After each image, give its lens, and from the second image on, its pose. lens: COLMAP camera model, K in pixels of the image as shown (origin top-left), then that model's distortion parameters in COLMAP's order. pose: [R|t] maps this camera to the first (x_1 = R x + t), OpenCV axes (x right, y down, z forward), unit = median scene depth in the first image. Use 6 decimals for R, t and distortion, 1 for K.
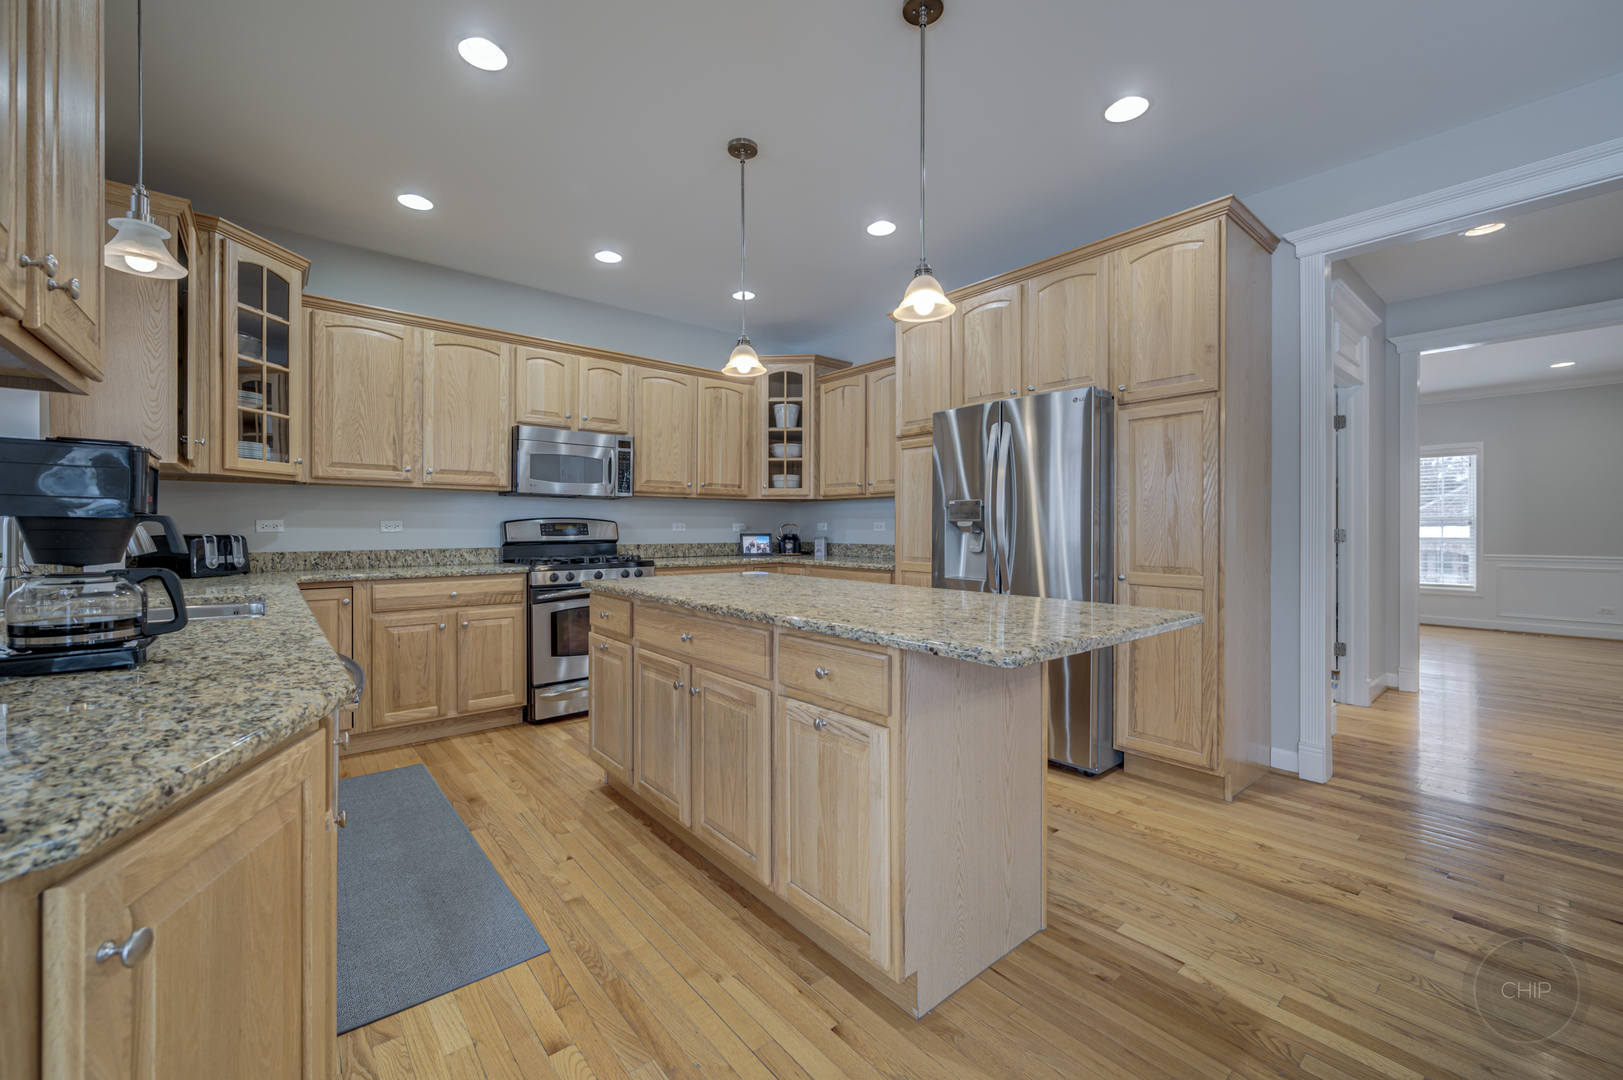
lens RADIAL K [[646.5, 0, 803.7], [0, 646.5, 527.4], [0, 0, 1]] dist [0.000237, 0.000404]
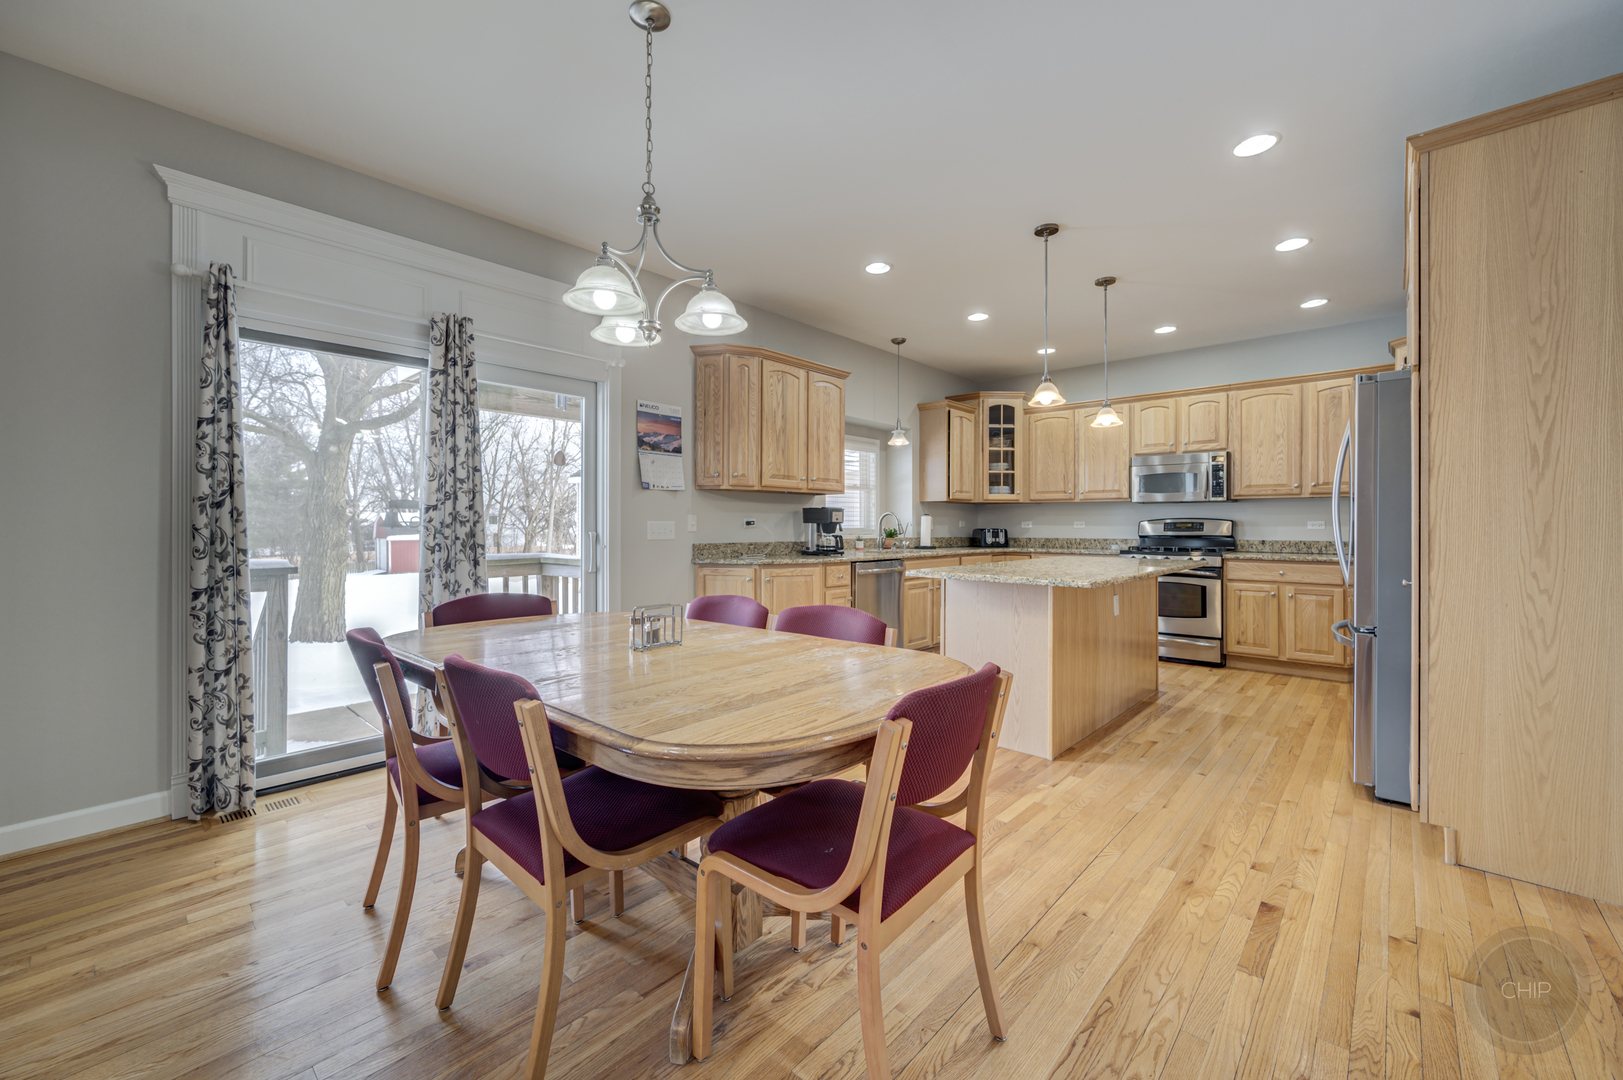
lens RADIAL K [[646.5, 0, 816.9], [0, 646.5, 526.9], [0, 0, 1]] dist [0.000237, 0.000404]
pose [[0.140487, 0.001984, -0.990081, 0.992511], [-0.000921, 0.999998, 0.001873, 0.001269], [0.990082, 0.000649, 0.140488, 0.075633]]
